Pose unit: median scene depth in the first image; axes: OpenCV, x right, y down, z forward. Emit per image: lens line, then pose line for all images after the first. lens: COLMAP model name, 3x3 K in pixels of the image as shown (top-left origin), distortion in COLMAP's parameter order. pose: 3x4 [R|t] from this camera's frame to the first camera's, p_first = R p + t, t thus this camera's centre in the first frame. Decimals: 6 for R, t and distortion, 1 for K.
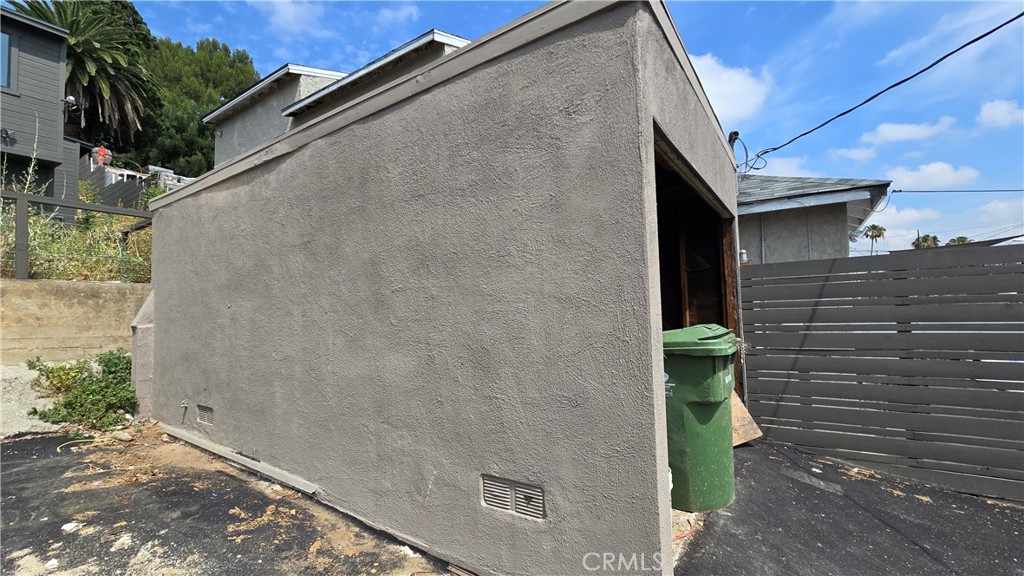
lens RADIAL K [[416.6, 0, 539.4], [0, 416.6, 290.5], [0, 0, 1]] dist [-0.000936, -0.000163]
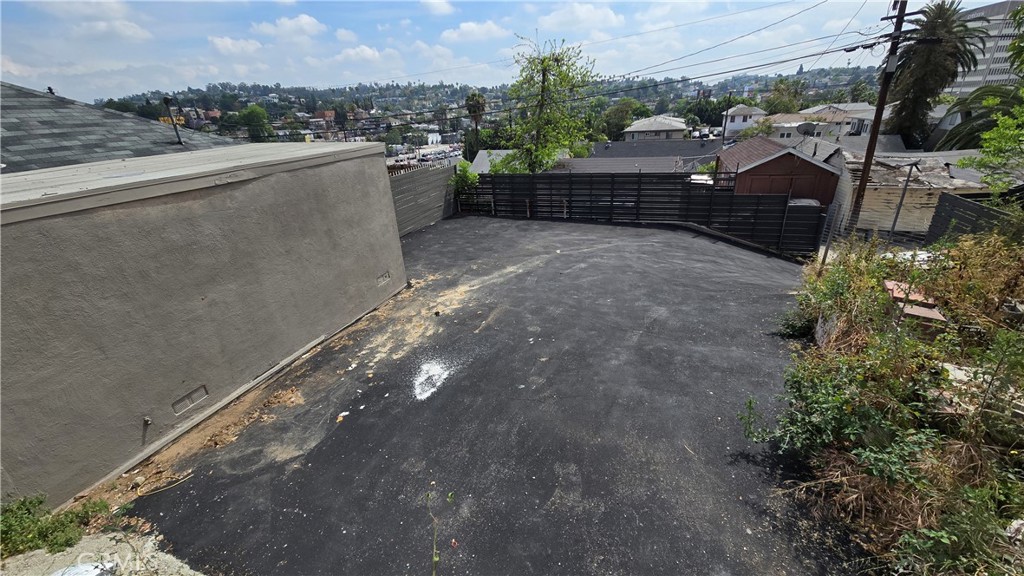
lens RADIAL K [[416.6, 0, 539.4], [0, 416.6, 290.5], [0, 0, 1]] dist [-0.000936, -0.000163]
pose [[-0.289857, -0.358988, 0.887192, -2.945550], [-0.015358, 0.928613, 0.370731, -0.637787], [-0.956947, 0.093833, -0.274679, 0.513811]]
